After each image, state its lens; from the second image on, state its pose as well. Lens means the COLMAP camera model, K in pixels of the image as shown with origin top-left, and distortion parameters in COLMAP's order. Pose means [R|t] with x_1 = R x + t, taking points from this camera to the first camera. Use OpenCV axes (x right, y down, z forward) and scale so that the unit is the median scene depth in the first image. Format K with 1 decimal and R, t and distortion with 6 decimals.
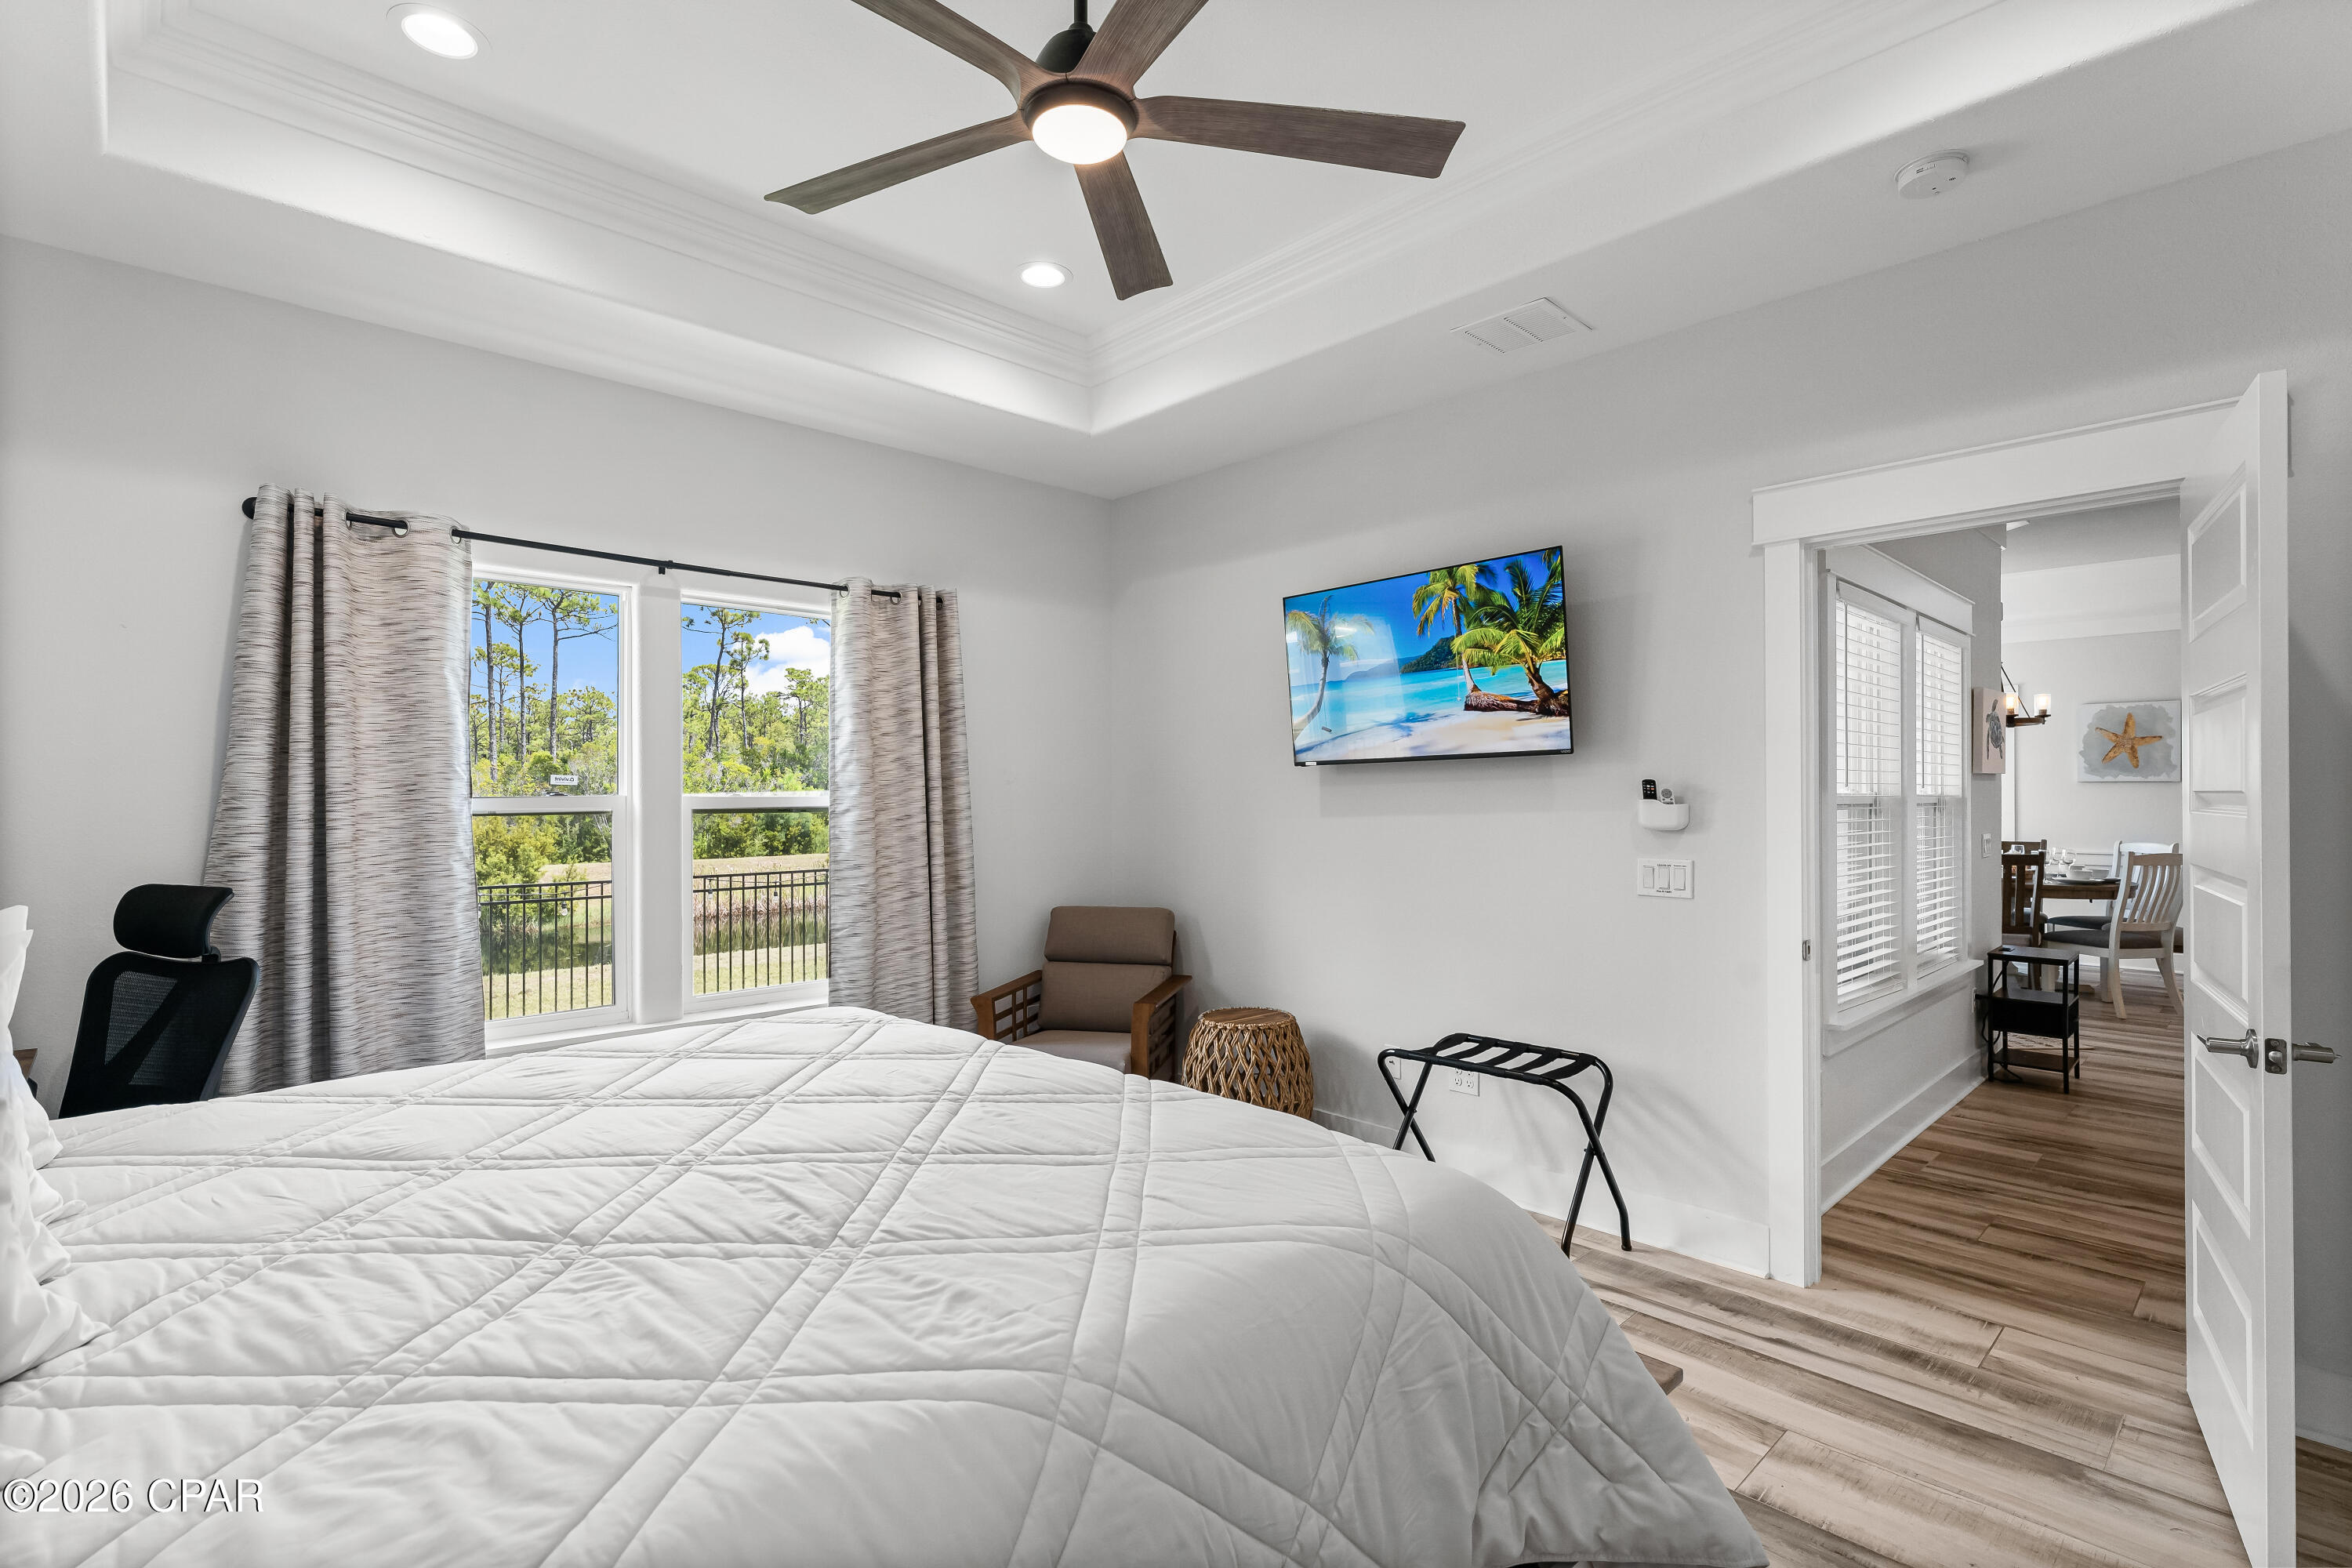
lens RADIAL K [[1091.0, 0, 1103.0], [0, 1091.0, 790.8], [0, 0, 1]] dist [-0.001809, -0.003157]
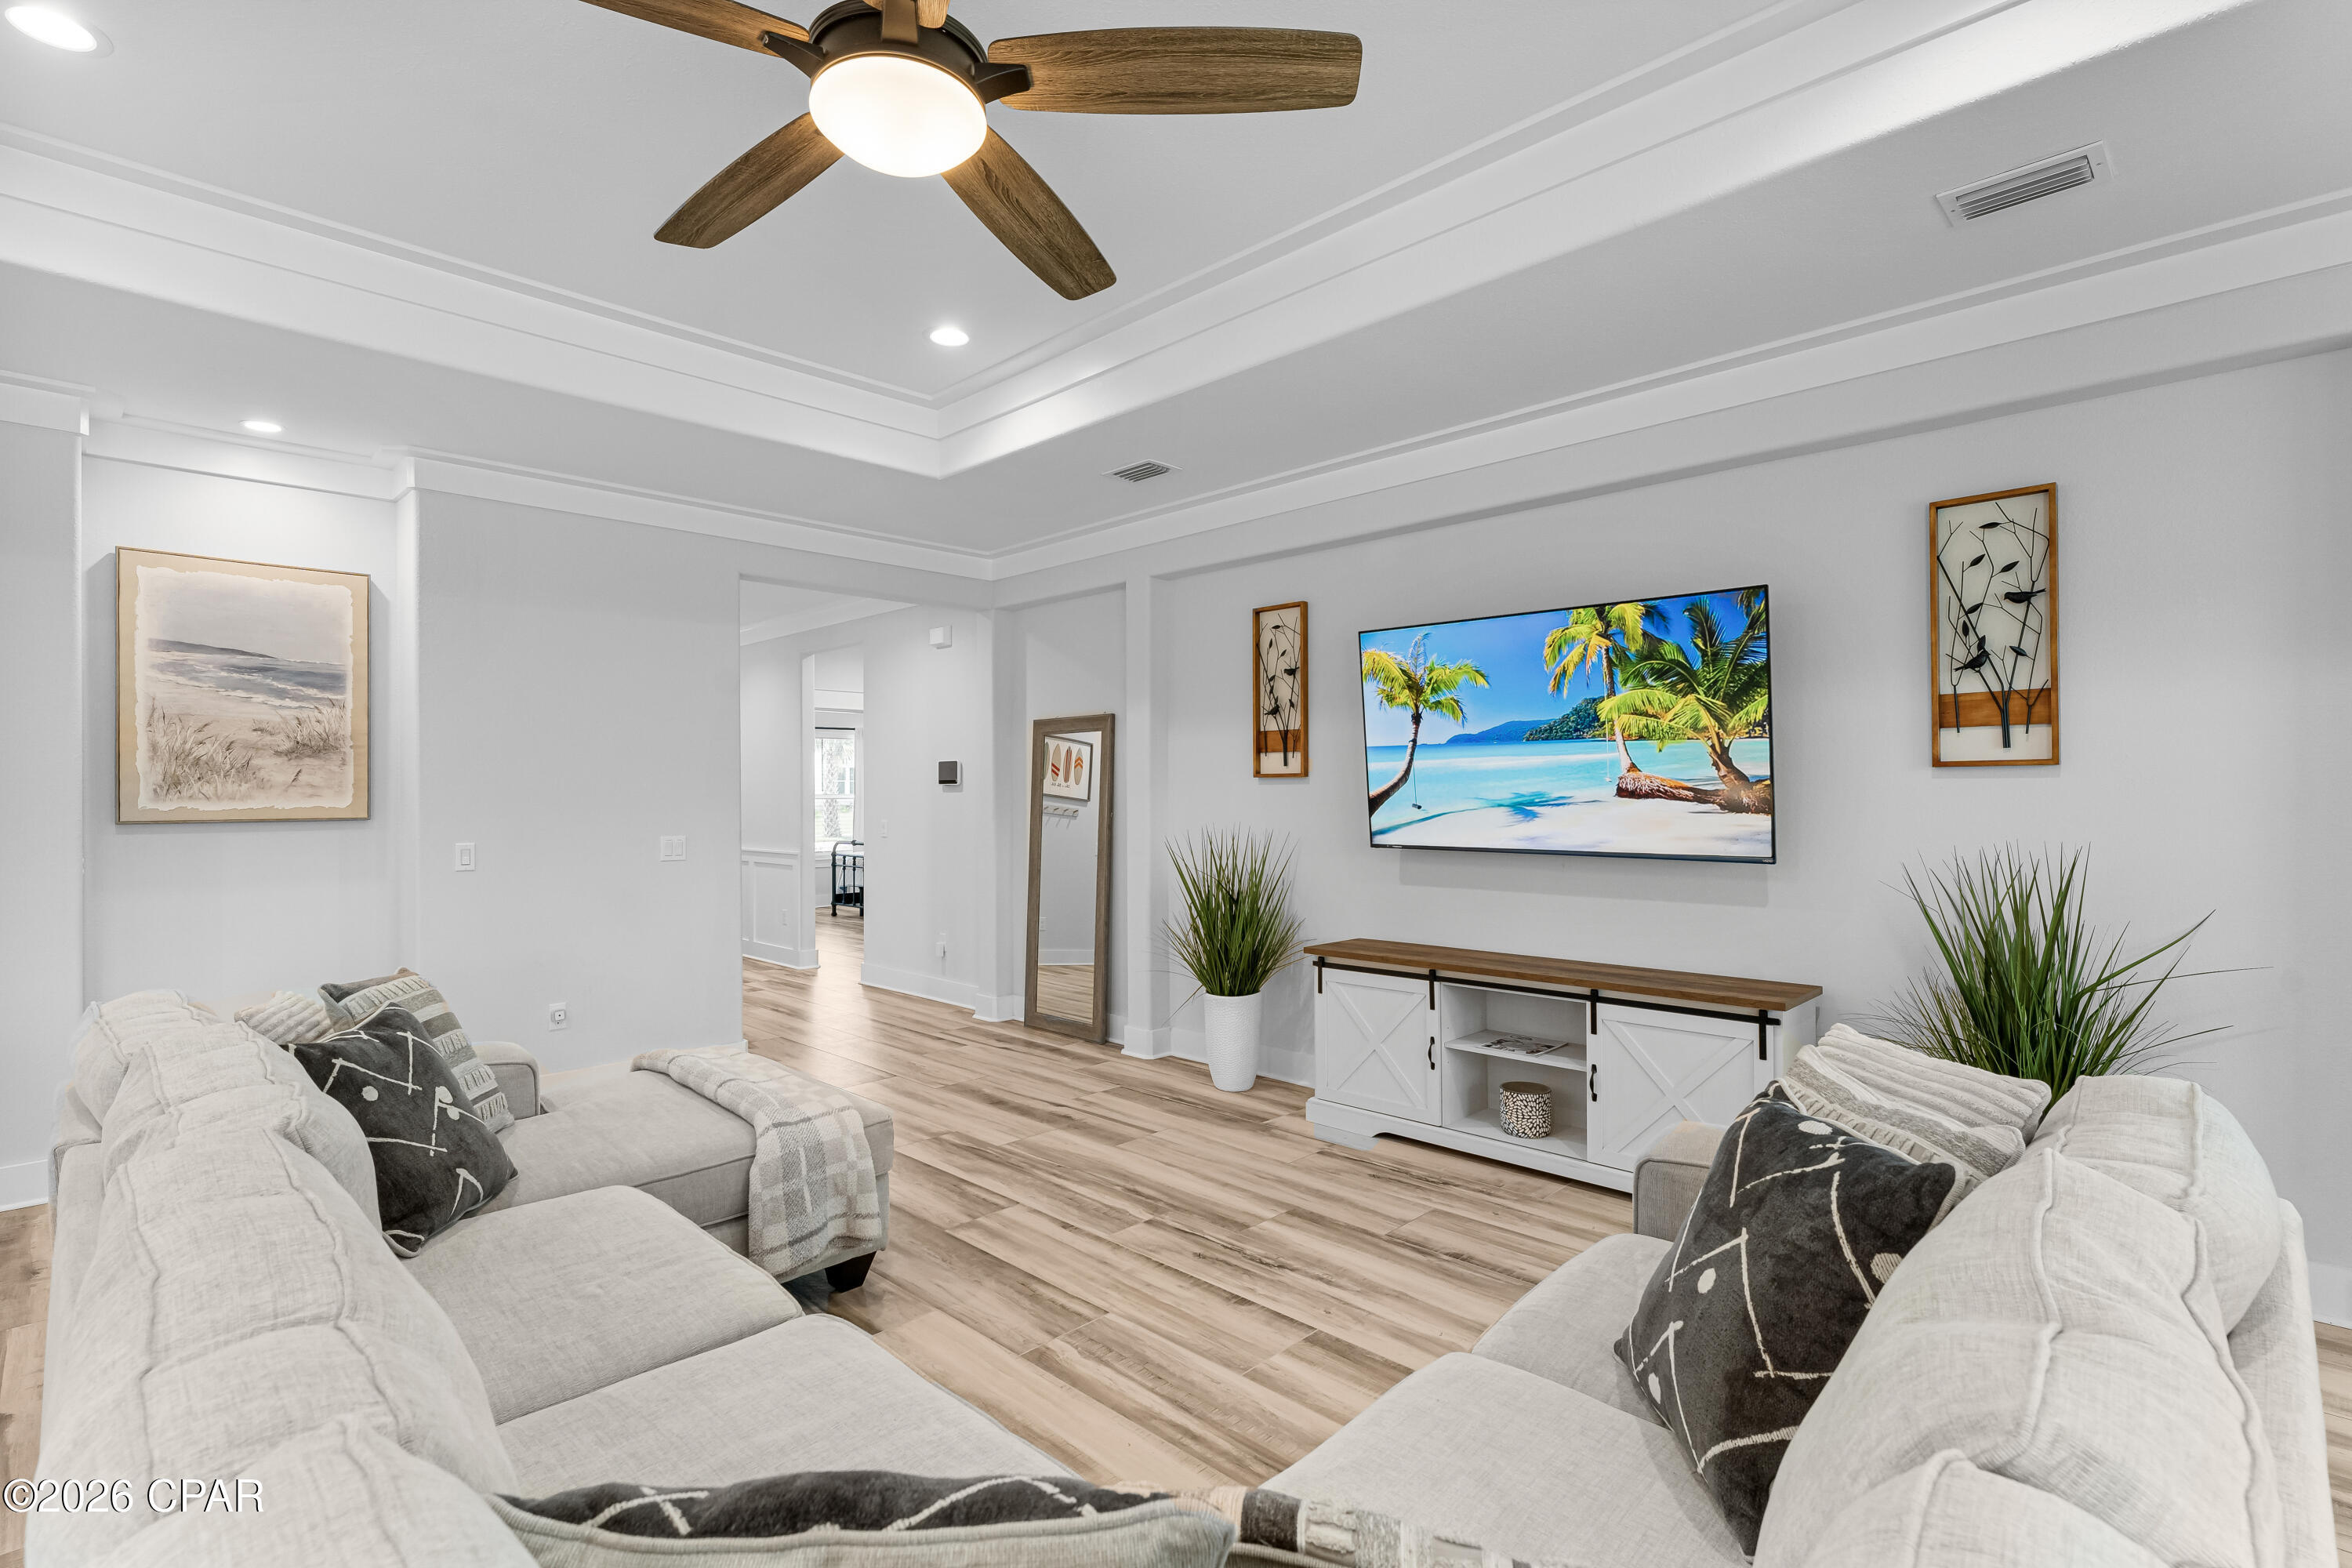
lens RADIAL K [[1091.0, 0, 1169.7], [0, 1091.0, 789.5], [0, 0, 1]] dist [-0.001809, -0.003157]
pose [[0.995622, 0.004329, 0.093367, -0.049001], [-0.005628, 0.999891, 0.013651, -0.088310], [-0.093298, -0.014117, 0.995538, 0.281761]]
